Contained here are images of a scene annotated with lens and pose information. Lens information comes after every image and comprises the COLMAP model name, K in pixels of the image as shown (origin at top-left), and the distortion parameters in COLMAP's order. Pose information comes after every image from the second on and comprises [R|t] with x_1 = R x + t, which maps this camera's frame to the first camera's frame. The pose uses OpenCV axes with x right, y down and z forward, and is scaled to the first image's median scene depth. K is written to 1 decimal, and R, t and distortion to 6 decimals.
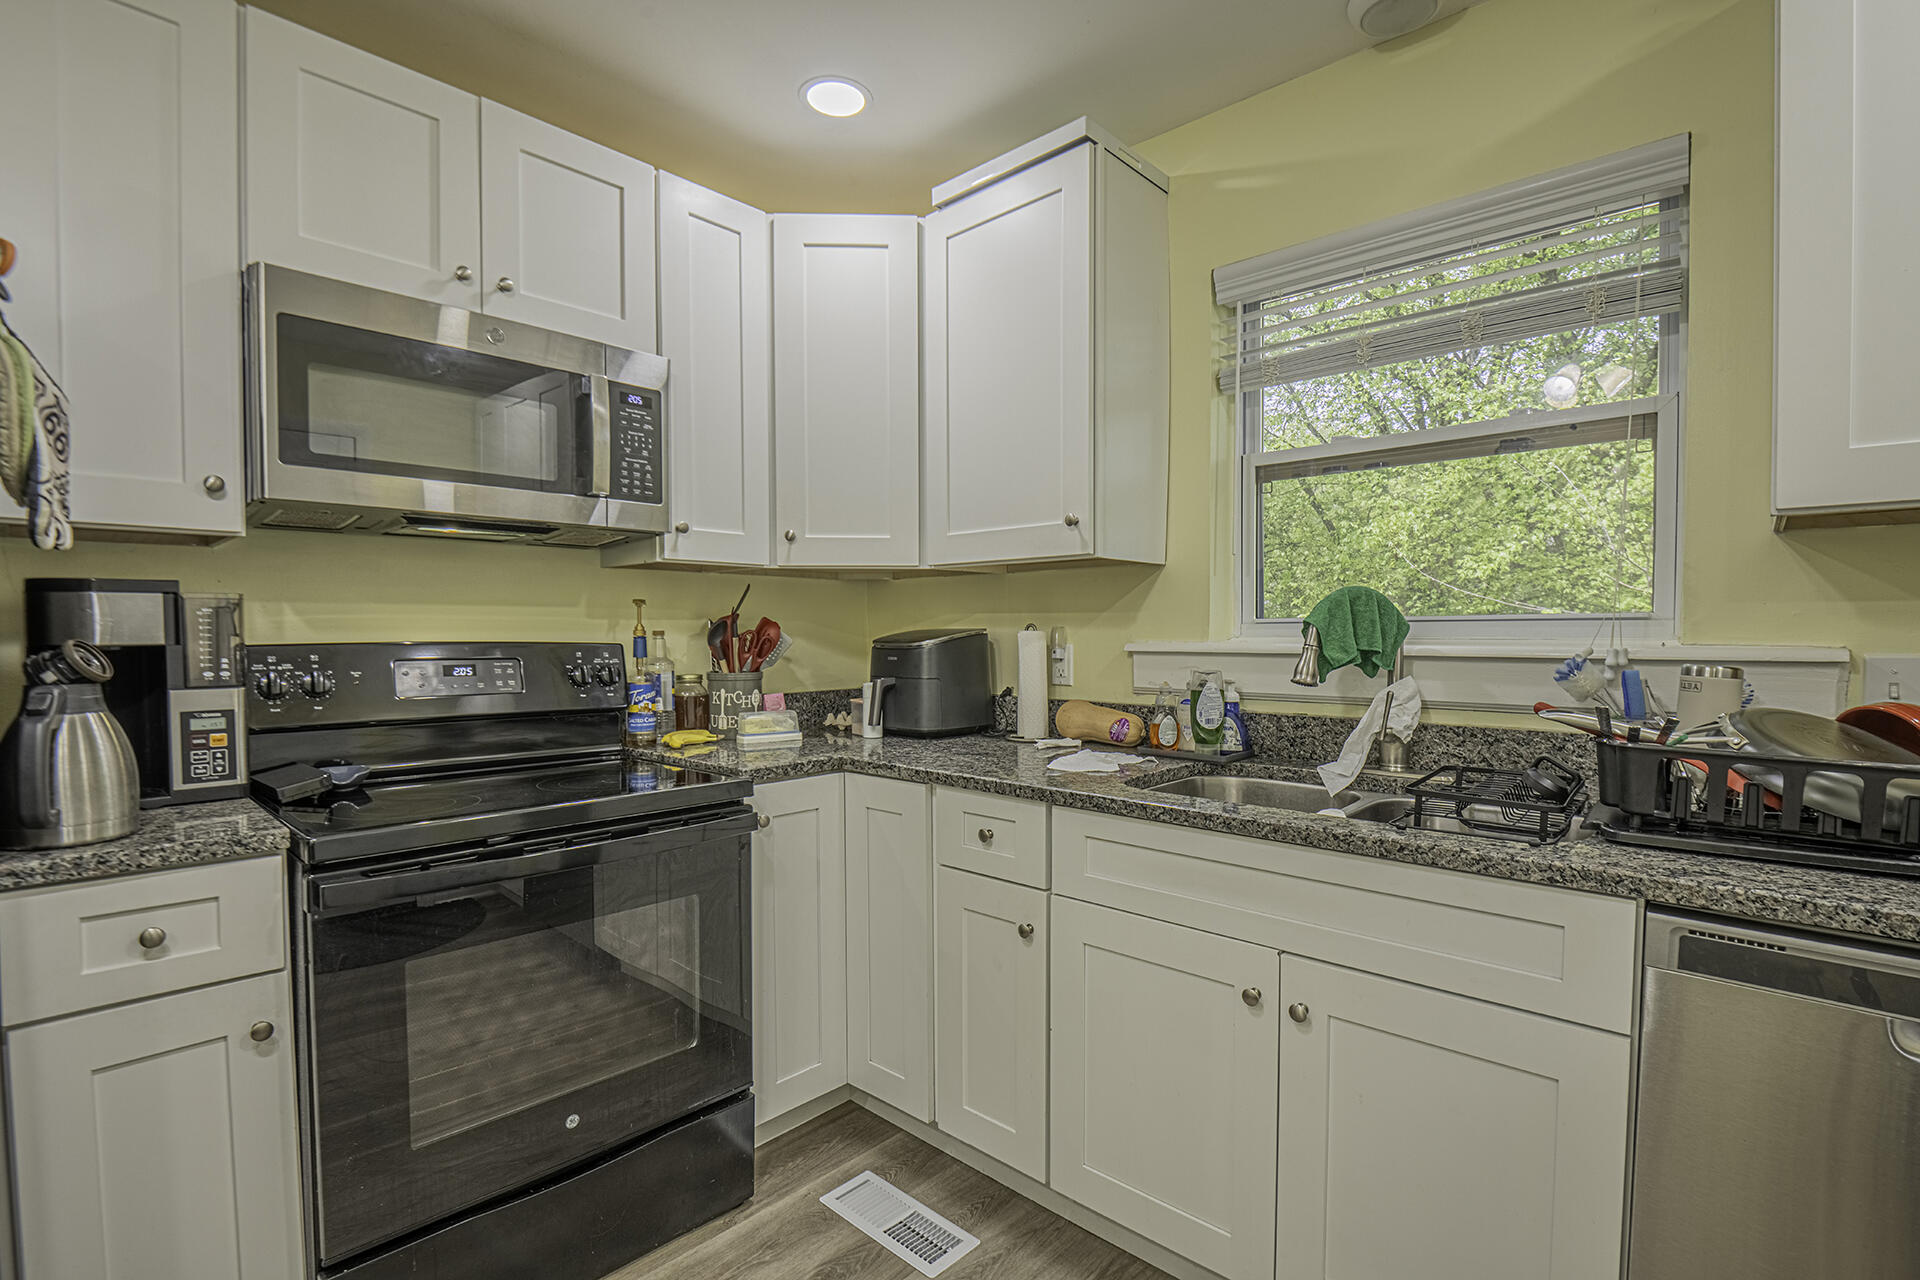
lens RADIAL K [[887.4, 0, 970.2], [0, 887.4, 659.8], [0, 0, 1]] dist [-0.013318, -0.001193]
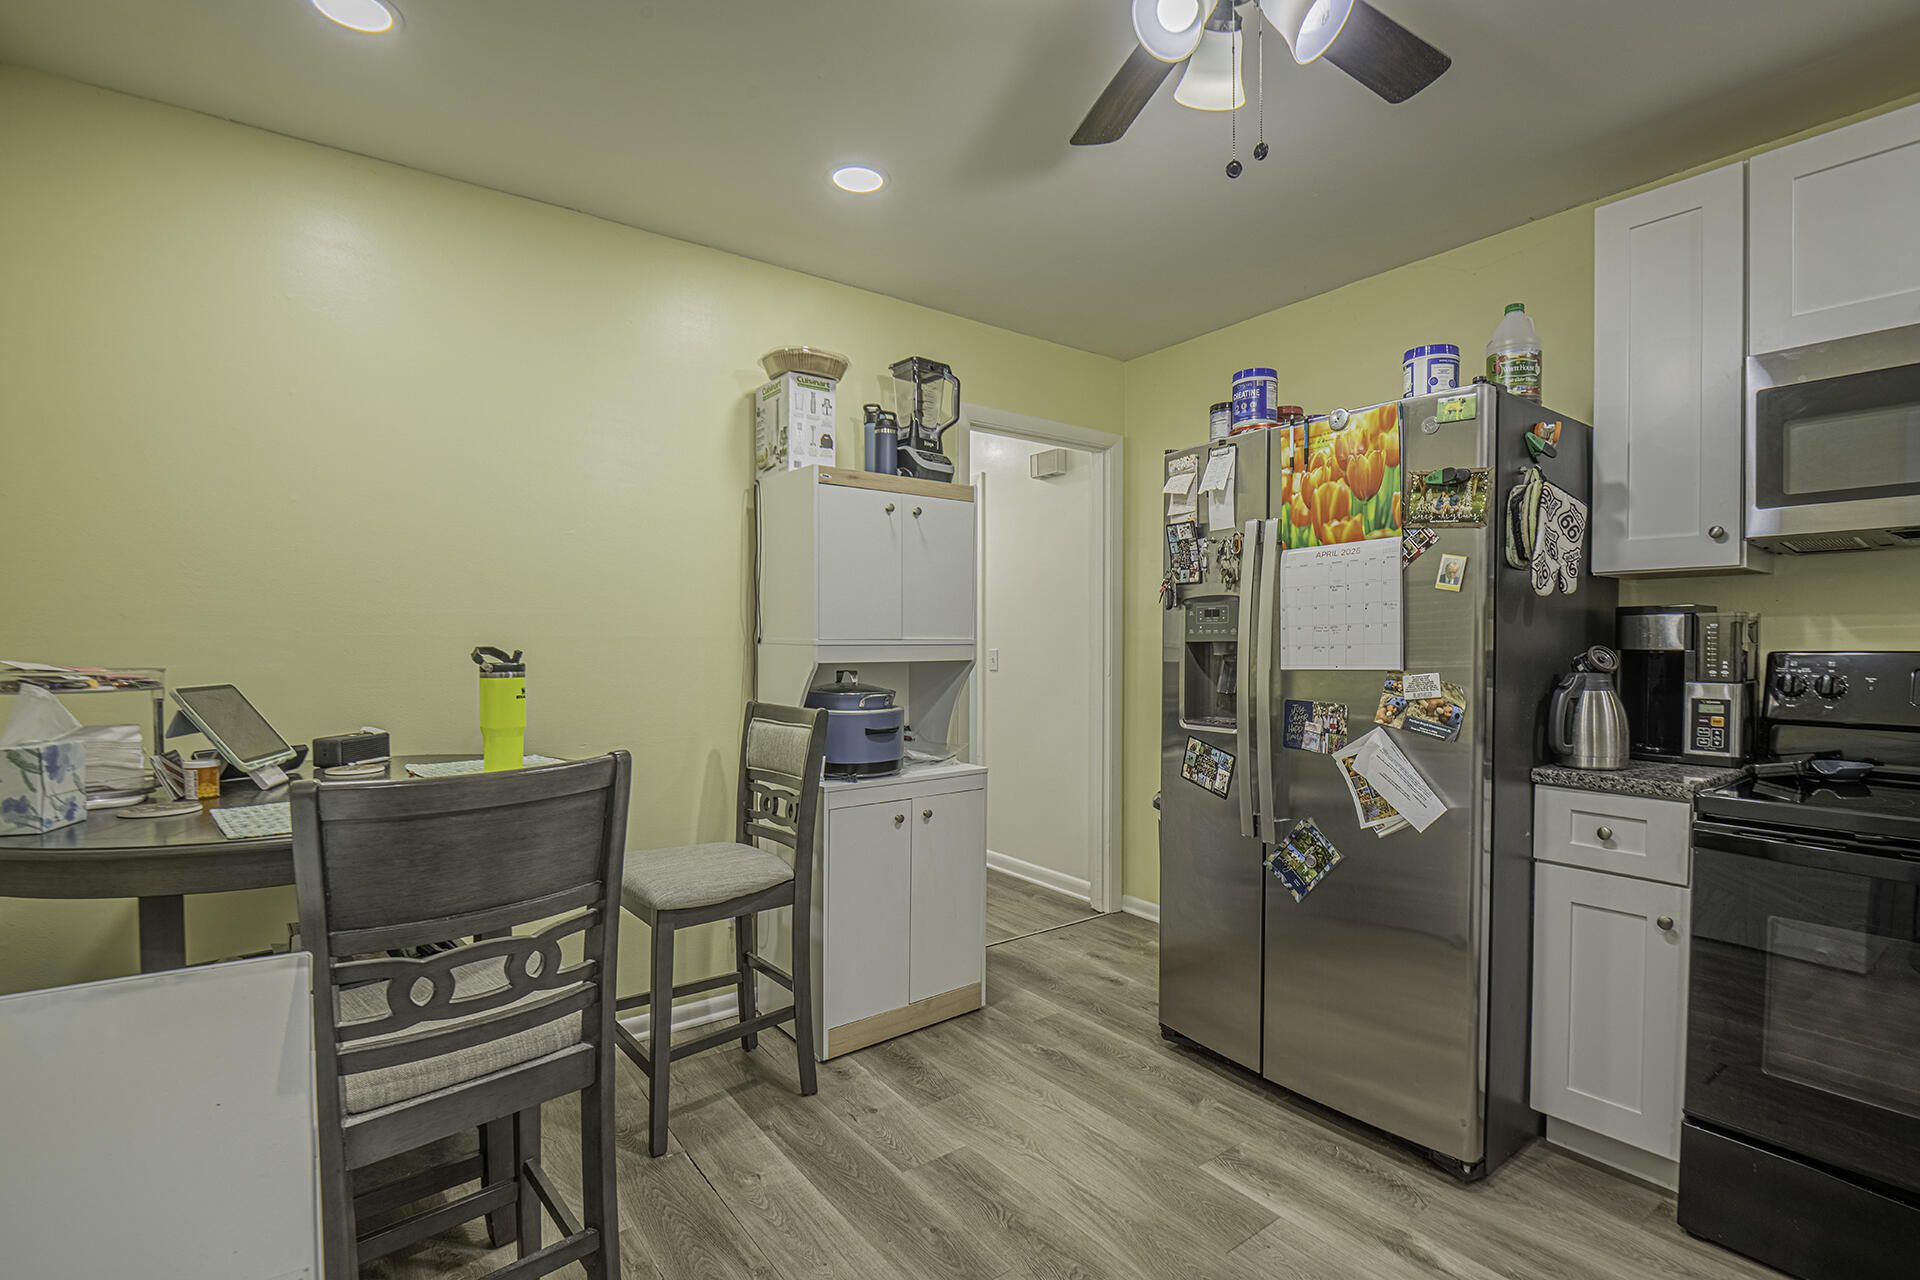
lens RADIAL K [[887.4, 0, 963.8], [0, 887.4, 642.9], [0, 0, 1]] dist [-0.013318, -0.001193]
pose [[-0.201659, 0.004788, -0.979444, 0.799550], [-0.030396, 0.999476, 0.011144, -0.010197], [0.978984, 0.032018, -0.201407, 0.157966]]
